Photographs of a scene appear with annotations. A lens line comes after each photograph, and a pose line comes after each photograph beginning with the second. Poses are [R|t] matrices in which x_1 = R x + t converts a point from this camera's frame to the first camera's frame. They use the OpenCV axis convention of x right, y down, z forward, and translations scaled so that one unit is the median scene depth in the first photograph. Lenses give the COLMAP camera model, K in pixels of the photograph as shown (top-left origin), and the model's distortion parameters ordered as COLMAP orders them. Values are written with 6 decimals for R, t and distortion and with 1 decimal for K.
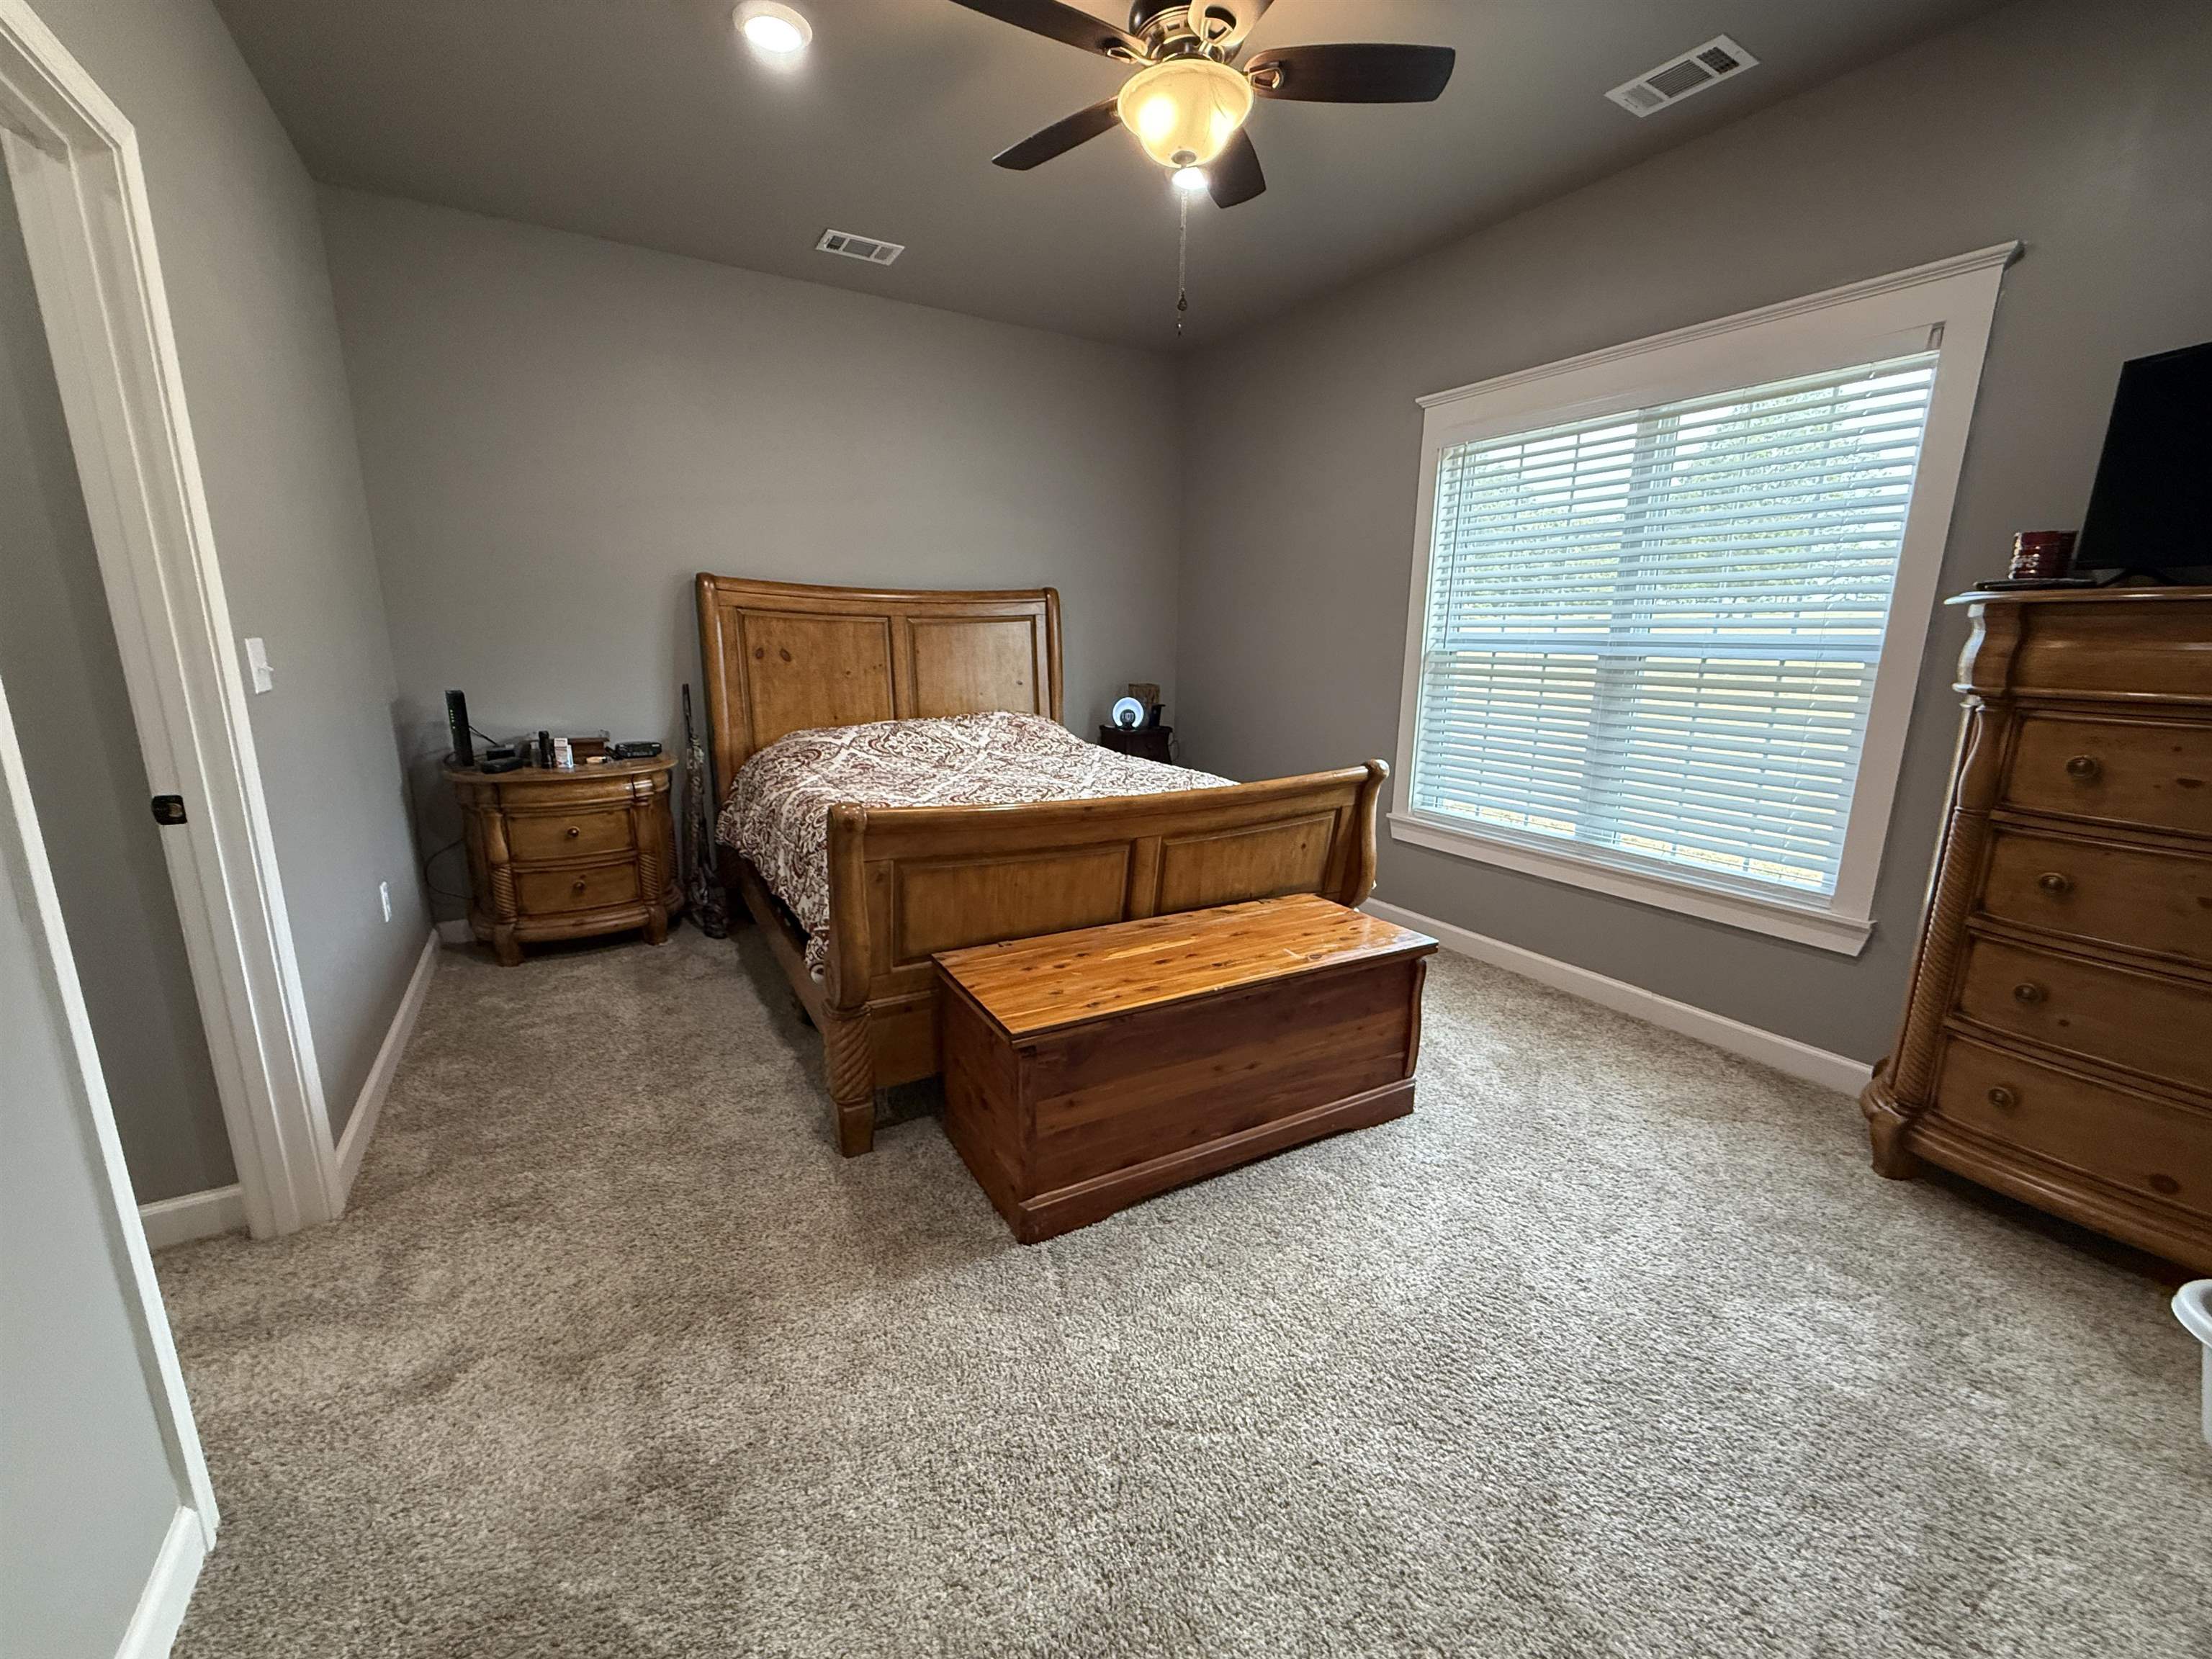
lens RADIAL K [[883.0, 0, 1102.7], [0, 883.0, 831.0], [0, 0, 1]] dist [0.001504, -0.001185]
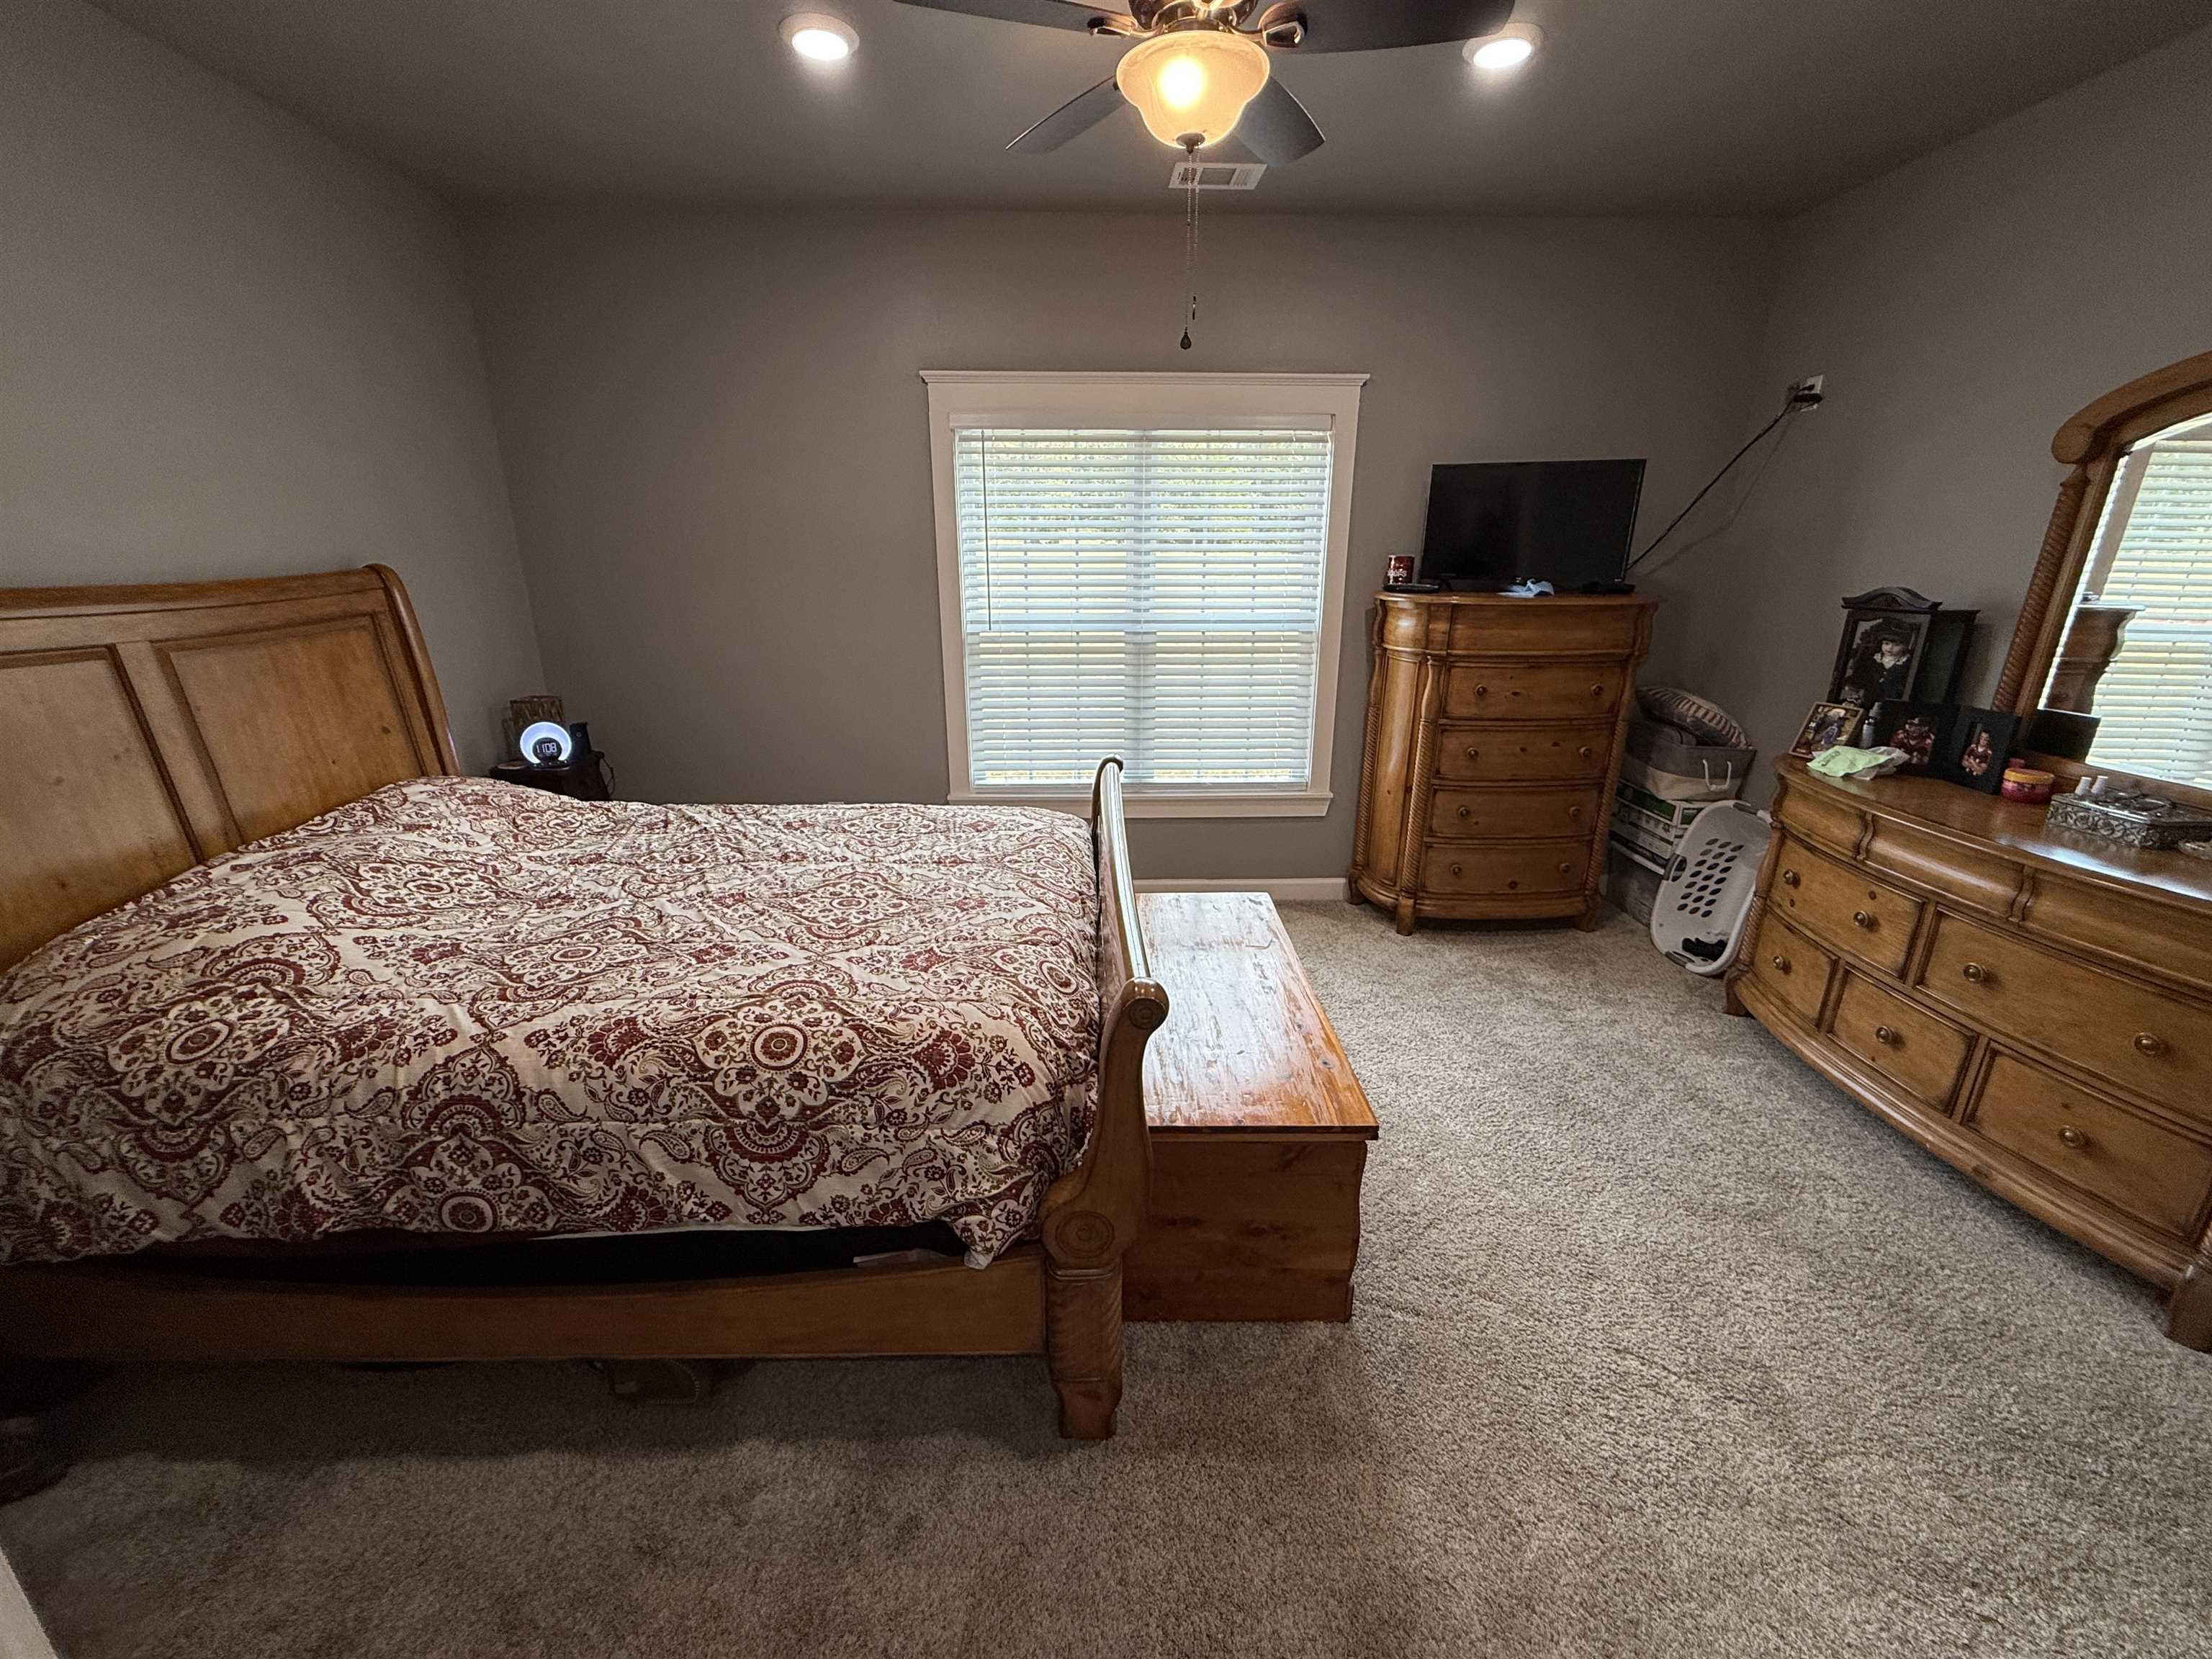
lens RADIAL K [[883.0, 0, 1098.1], [0, 883.0, 833.8], [0, 0, 1]] dist [0.001504, -0.001185]
pose [[0.482046, -0.274068, 0.832177, -0.687504], [0.195521, 0.959513, 0.202748, -0.233609], [-0.854051, 0.064974, 0.516116, 0.537093]]
